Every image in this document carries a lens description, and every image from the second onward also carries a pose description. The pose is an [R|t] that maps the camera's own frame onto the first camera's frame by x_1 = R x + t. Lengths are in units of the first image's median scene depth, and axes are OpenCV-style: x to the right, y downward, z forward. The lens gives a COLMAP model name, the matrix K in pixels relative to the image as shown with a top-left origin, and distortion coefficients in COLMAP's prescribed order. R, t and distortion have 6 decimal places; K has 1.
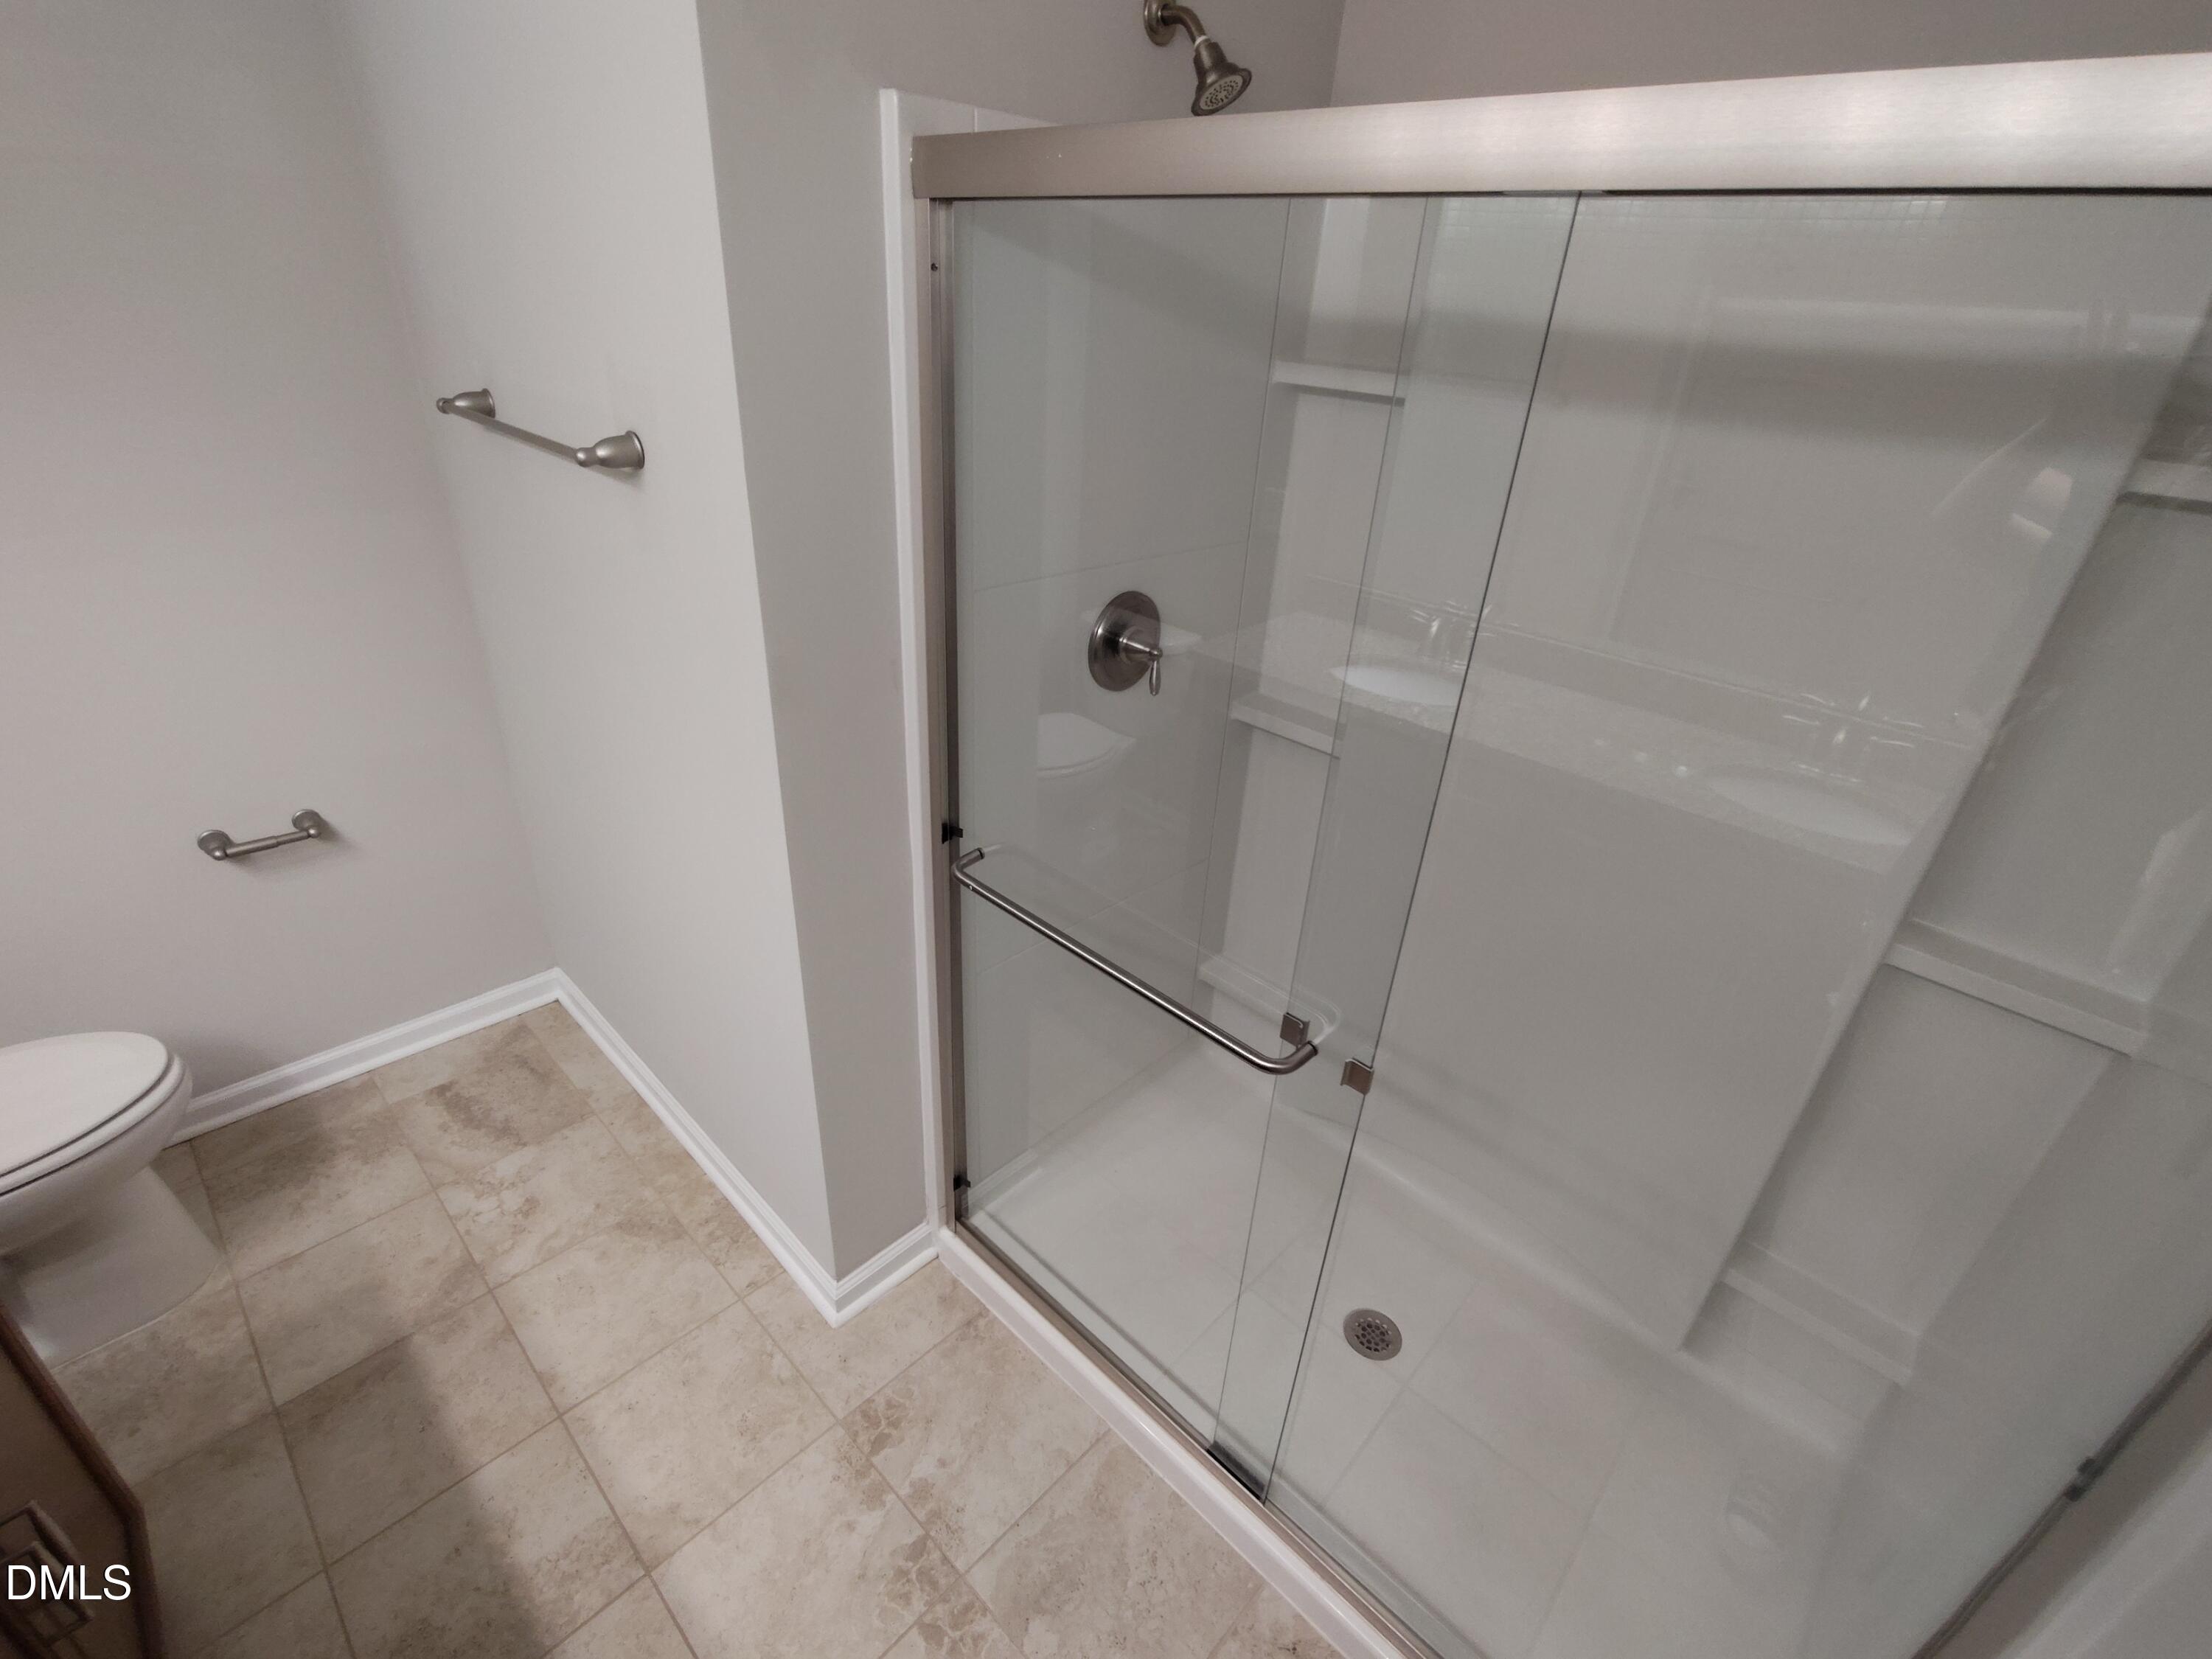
lens RADIAL K [[1004.7, 0, 1110.0], [0, 1004.7, 826.7], [0, 0, 1]] dist [-0.014582, 0.004570]
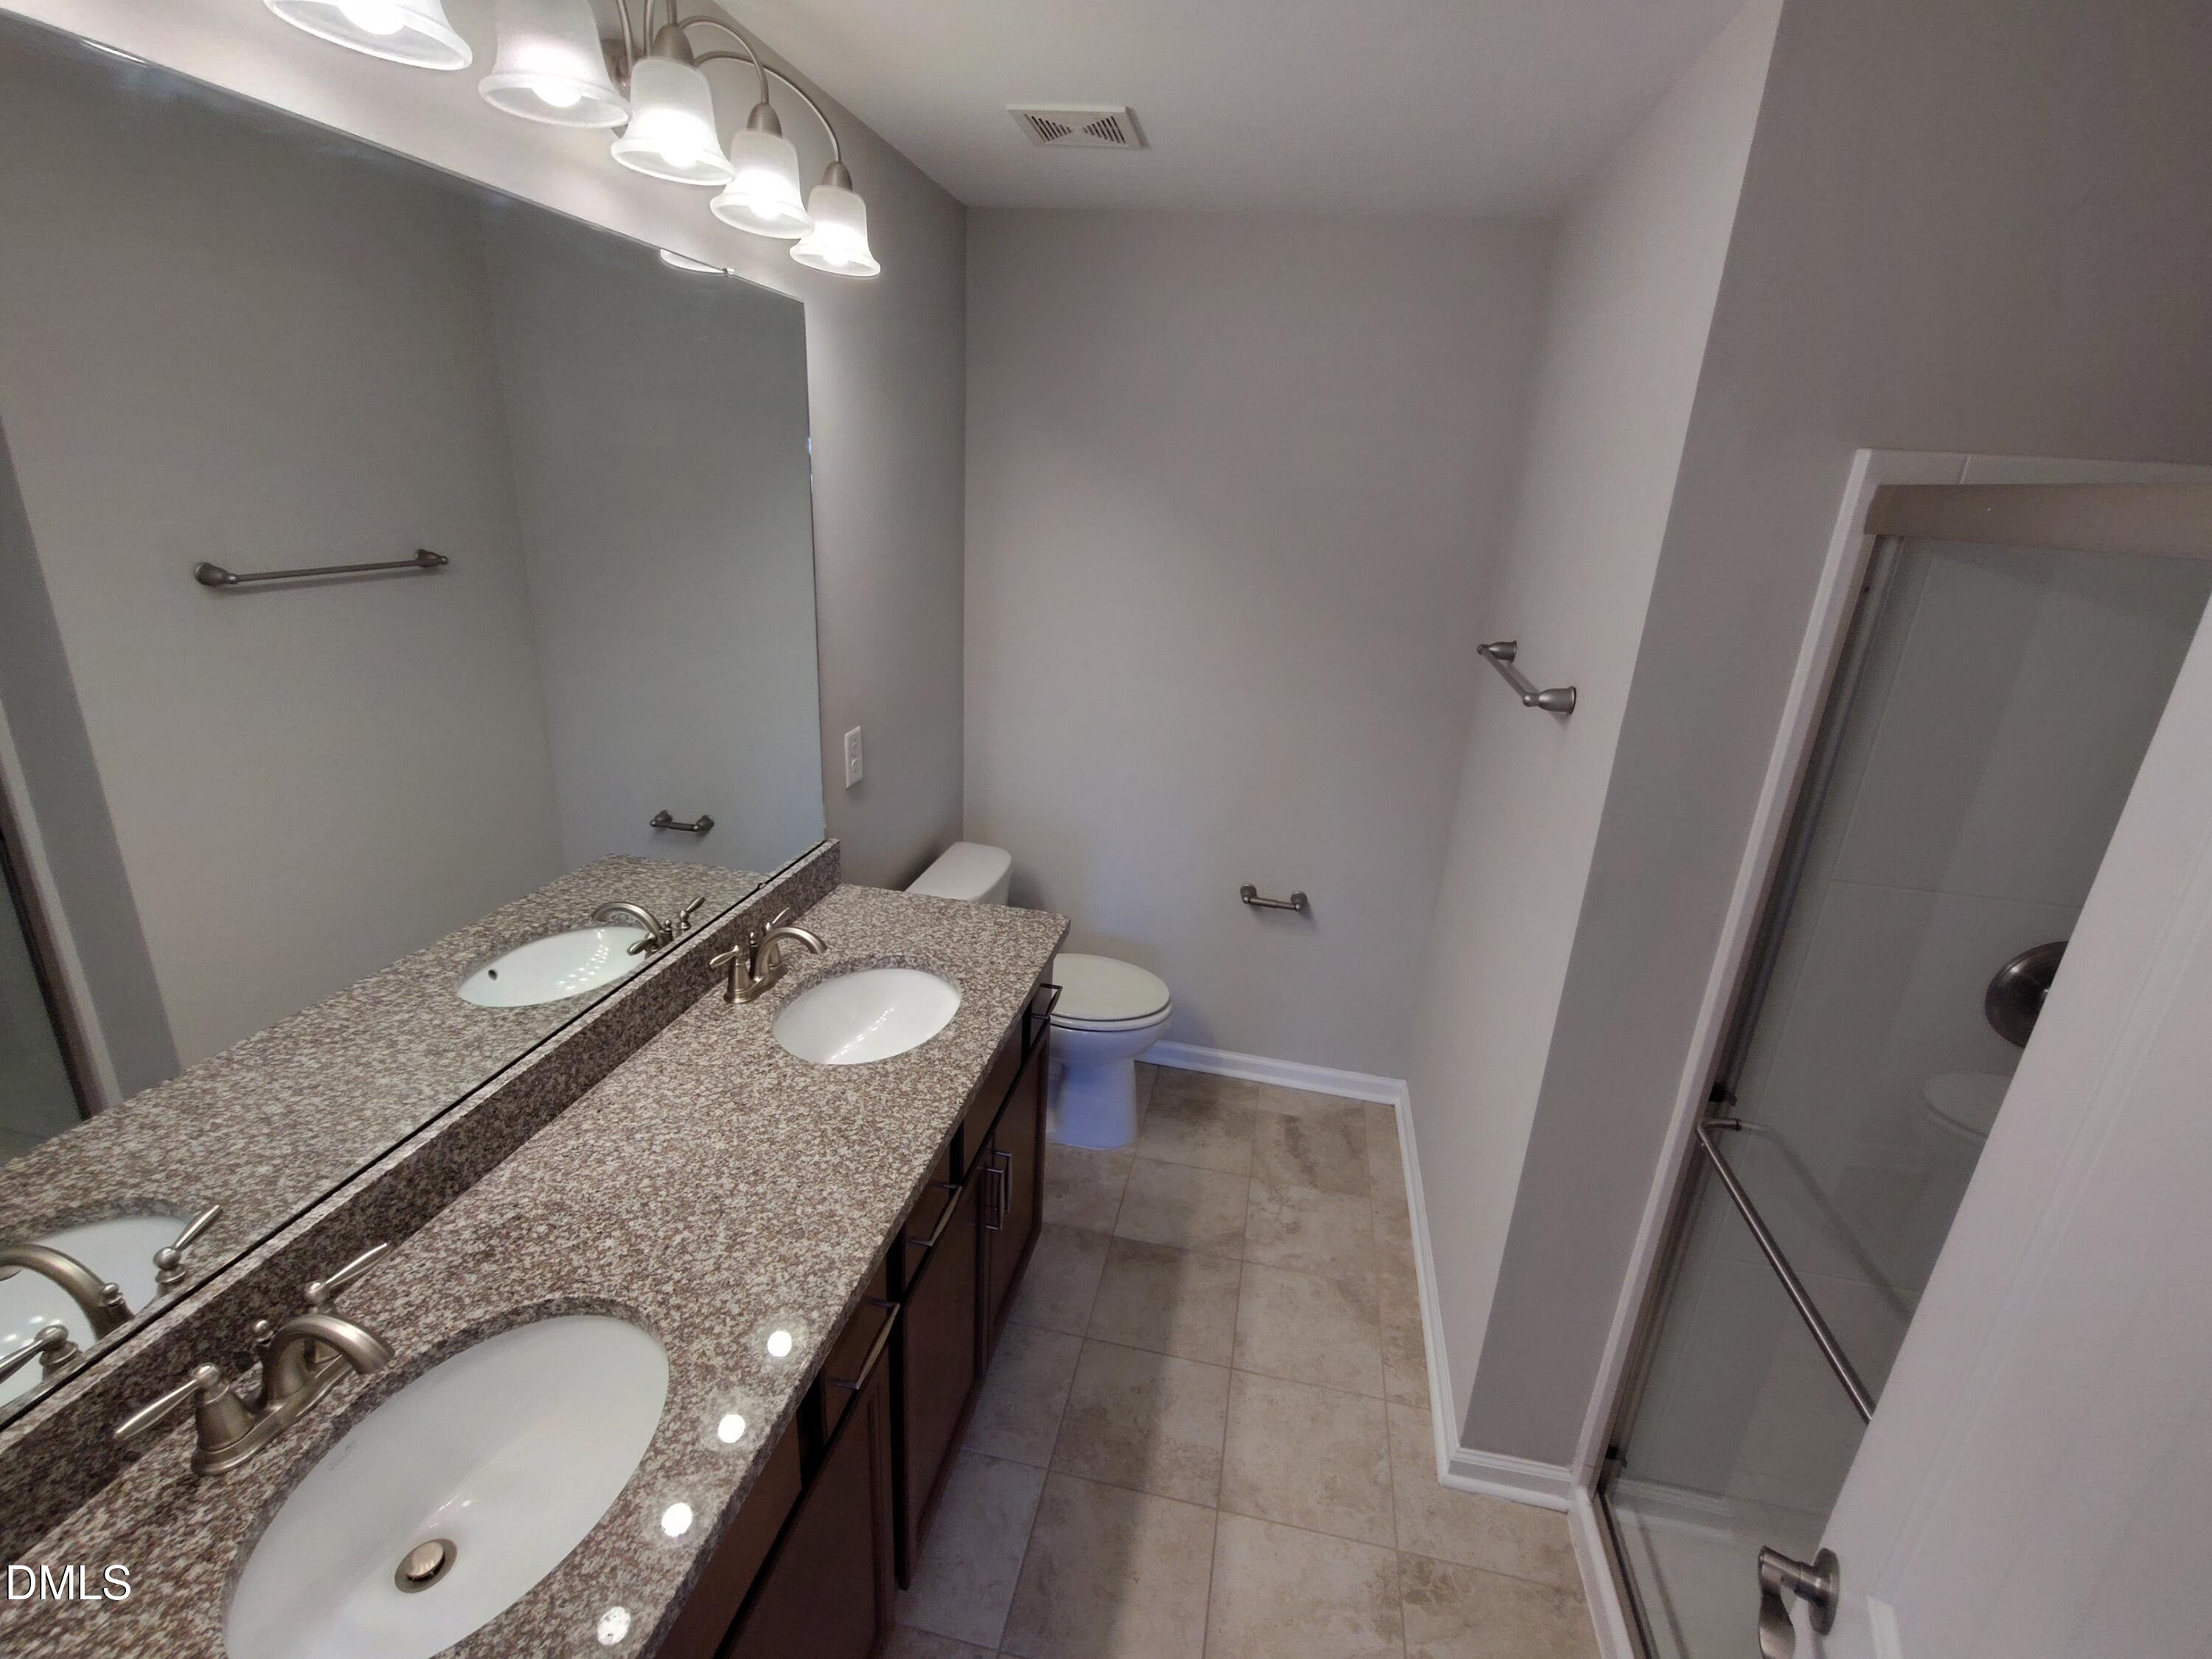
lens RADIAL K [[1004.7, 0, 1104.3], [0, 1004.7, 827.4], [0, 0, 1]] dist [-0.014582, 0.004570]
pose [[0.538962, 0.248222, -0.804926, 0.196452], [-0.414220, 0.910171, 0.003324, 0.012666], [0.733445, 0.331625, 0.593366, -0.107626]]
